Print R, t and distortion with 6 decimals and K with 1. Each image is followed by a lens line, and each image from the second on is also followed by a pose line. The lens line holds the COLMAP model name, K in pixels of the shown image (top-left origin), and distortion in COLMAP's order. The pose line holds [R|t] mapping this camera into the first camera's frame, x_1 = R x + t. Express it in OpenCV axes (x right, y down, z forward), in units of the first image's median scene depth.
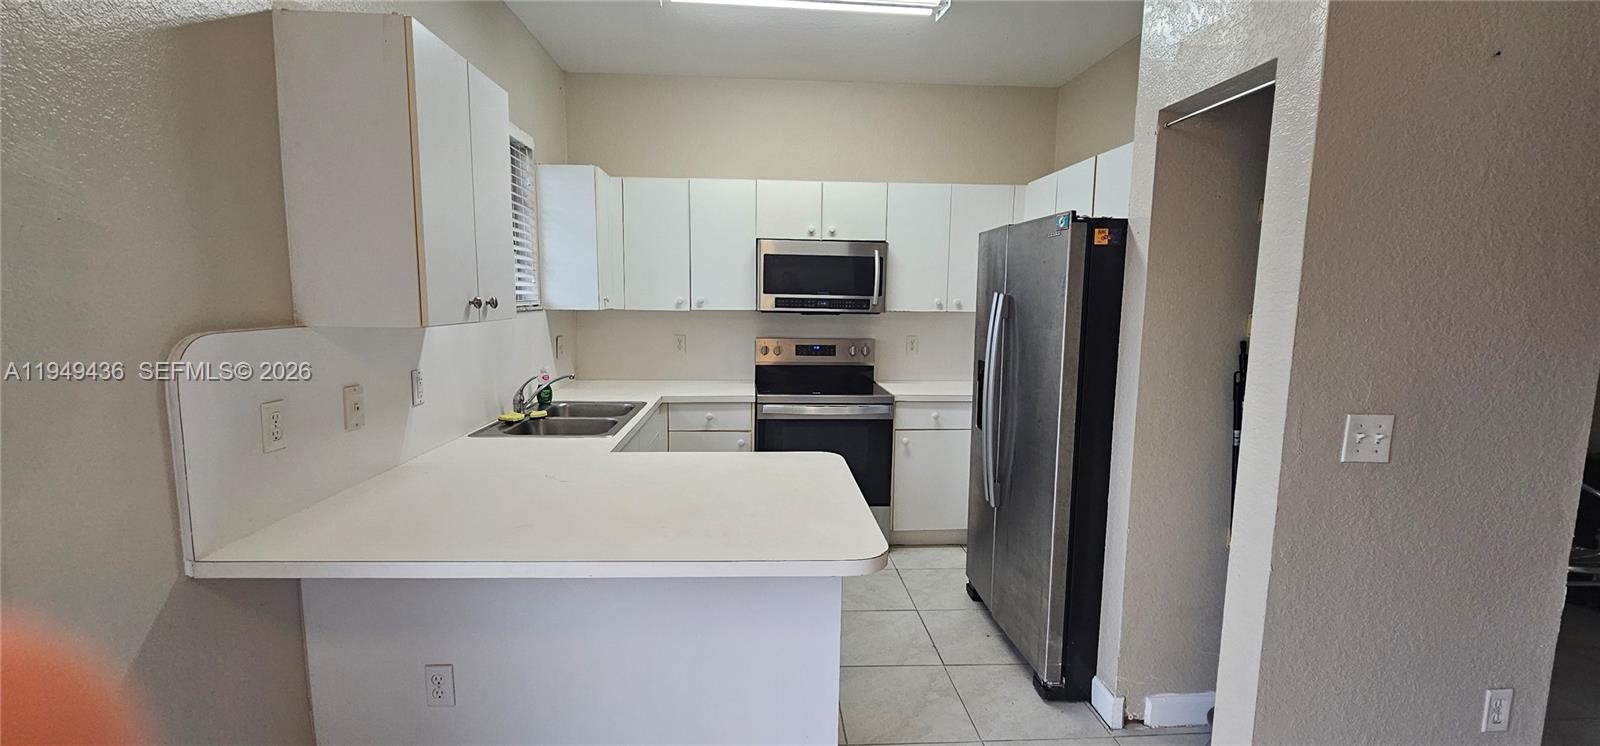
lens RADIAL K [[656.9, 0, 799.9], [0, 656.9, 377.3], [0, 0, 1]] dist [0.000434, 0.001123]
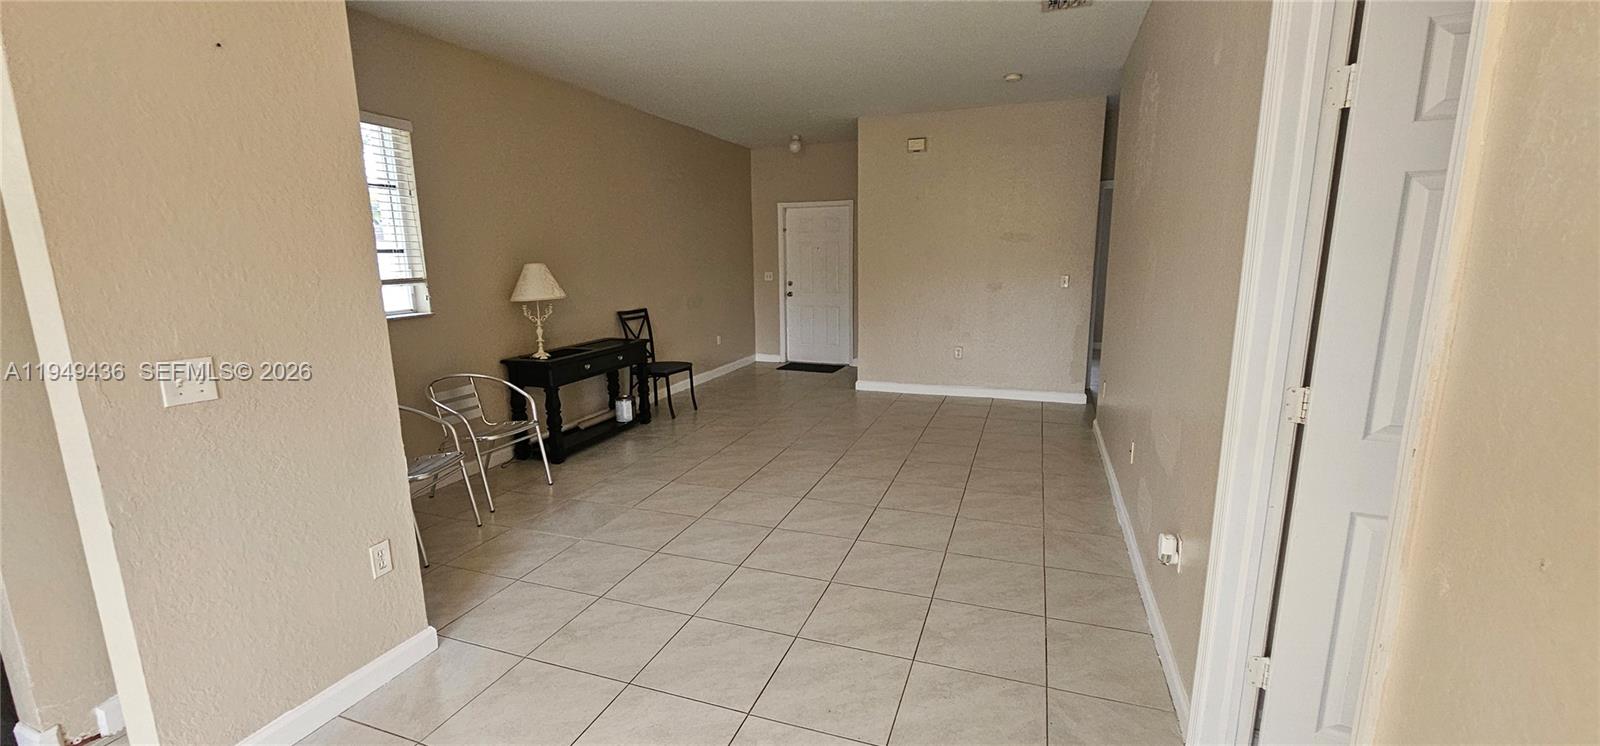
lens RADIAL K [[656.9, 0, 799.6], [0, 656.9, 376.1], [0, 0, 1]] dist [0.000434, 0.001123]
pose [[0.401672, -0.188072, 0.896263, 0.128463], [0.131005, 0.980420, 0.147020, 0.025374], [-0.906365, 0.058361, 0.418446, -0.176486]]
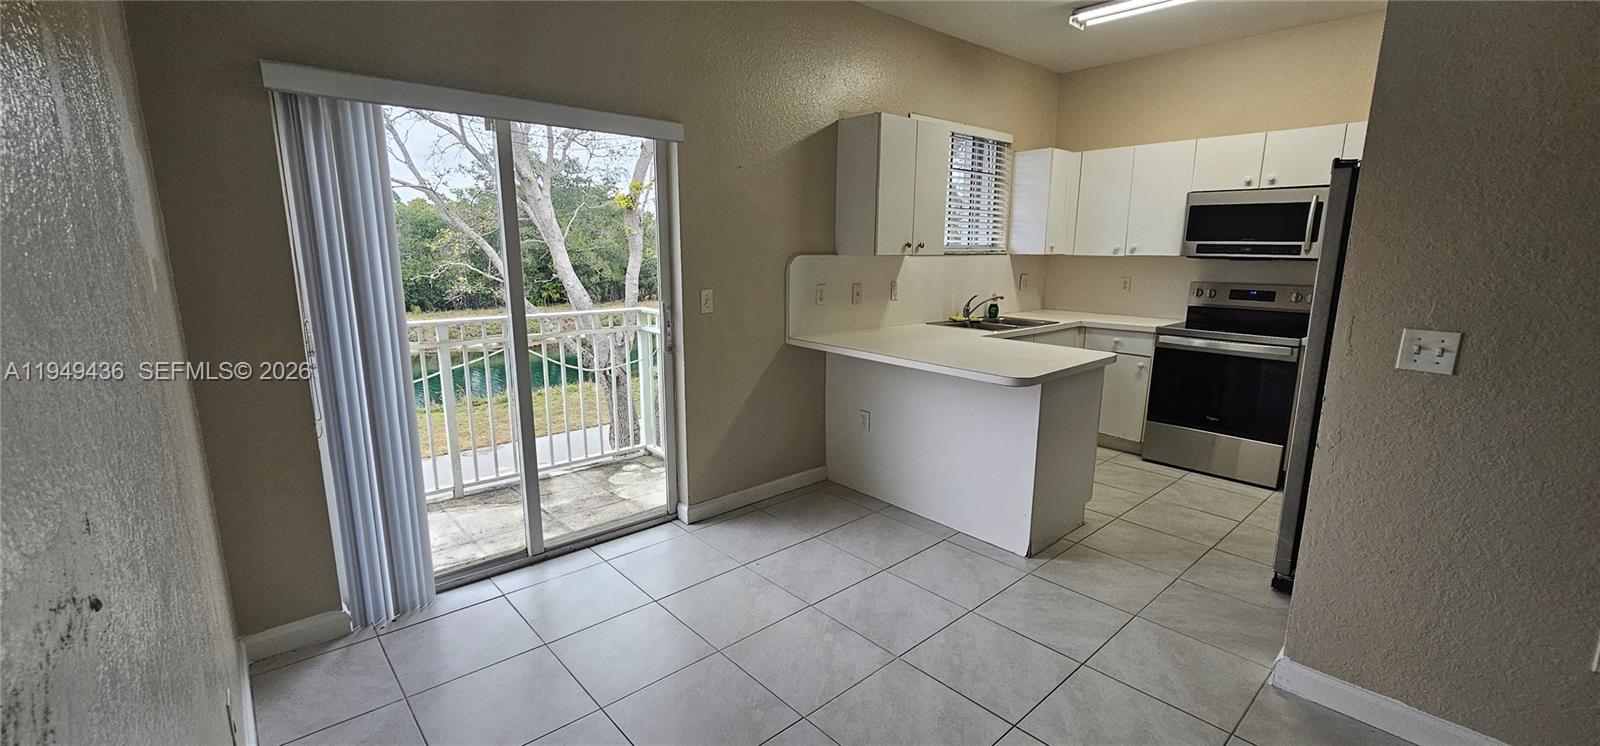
lens RADIAL K [[656.9, 0, 788.1], [0, 656.9, 376.2], [0, 0, 1]] dist [0.000434, 0.001123]
pose [[0.607672, 0.145276, -0.780788, 0.489202], [-0.097155, 0.989341, 0.108467, 0.053969], [0.788223, 0.009946, 0.615309, -0.274149]]
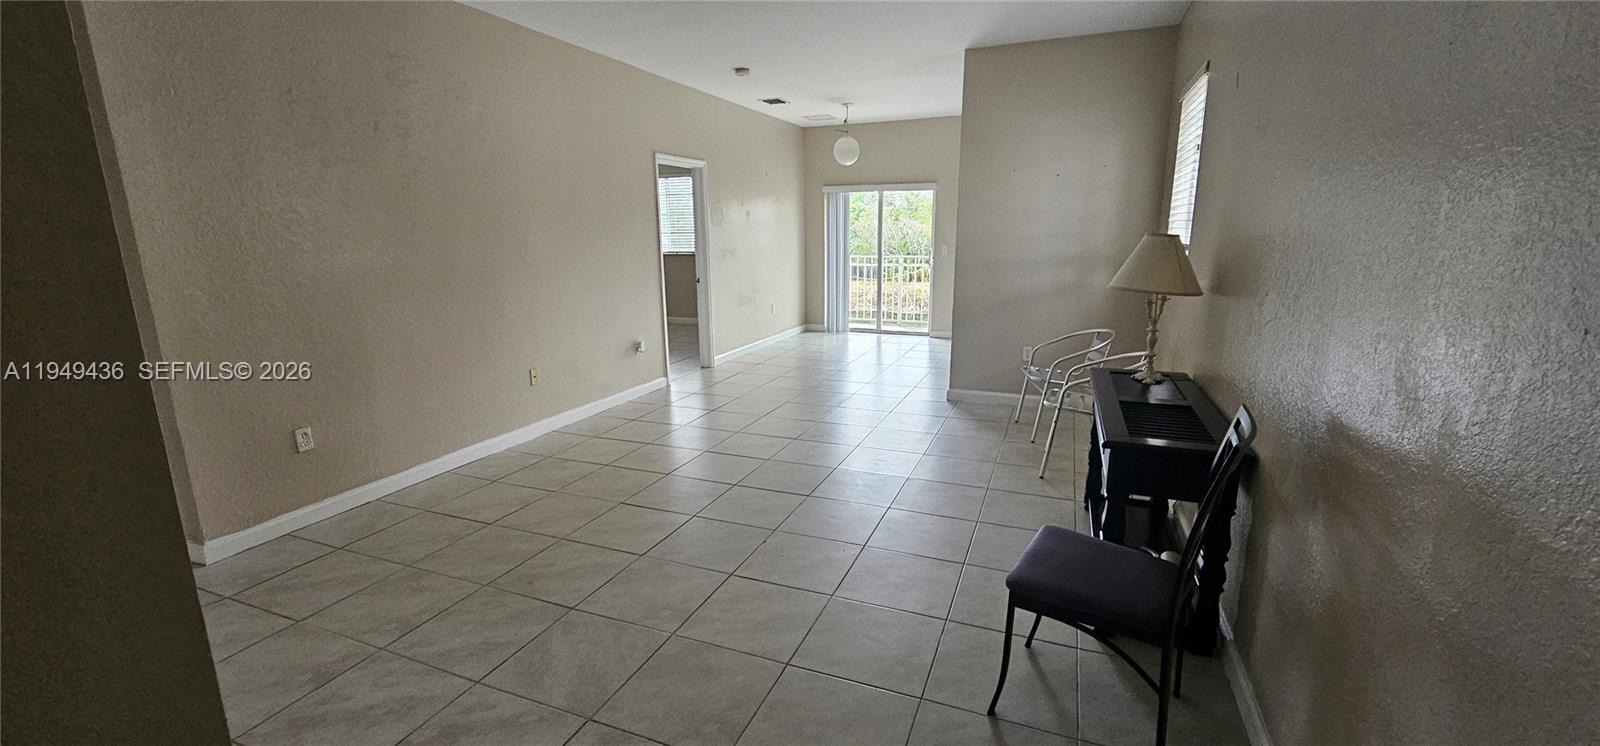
lens RADIAL K [[656.9, 0, 794.2], [0, 656.9, 371.9], [0, 0, 1]] dist [0.000434, 0.001123]
pose [[-0.442306, 0.185190, -0.877536, 2.130082], [-0.104530, 0.961137, 0.255519, -0.066440], [0.890752, 0.204746, -0.405759, 0.807690]]
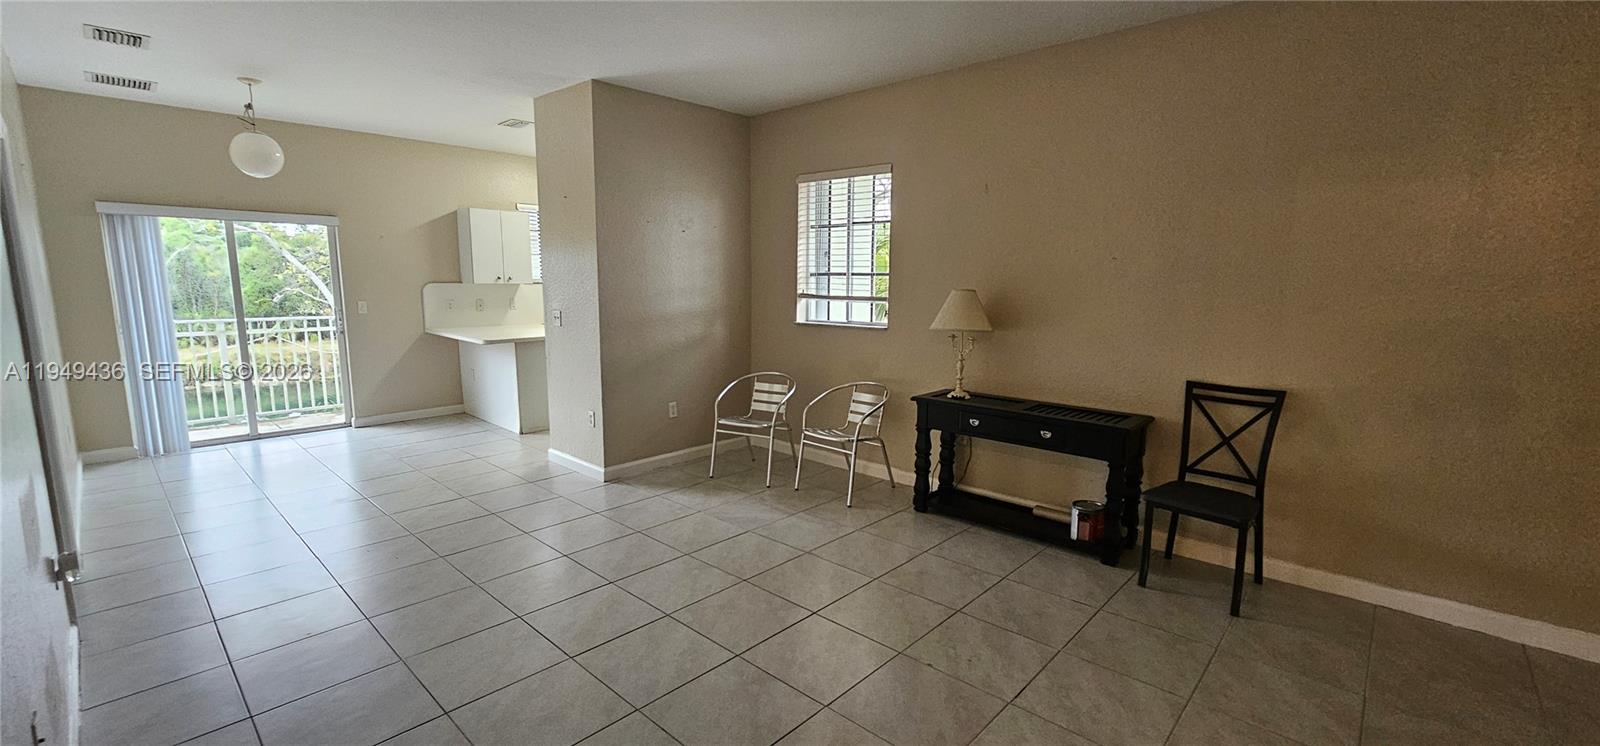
lens RADIAL K [[656.9, 0, 797.1], [0, 656.9, 375.8], [0, 0, 1]] dist [0.000434, 0.001123]
pose [[0.680908, 0.099325, -0.725602, 1.809608], [-0.089991, 0.994600, 0.051699, 0.045908], [0.726819, 0.030096, 0.686170, -0.148608]]
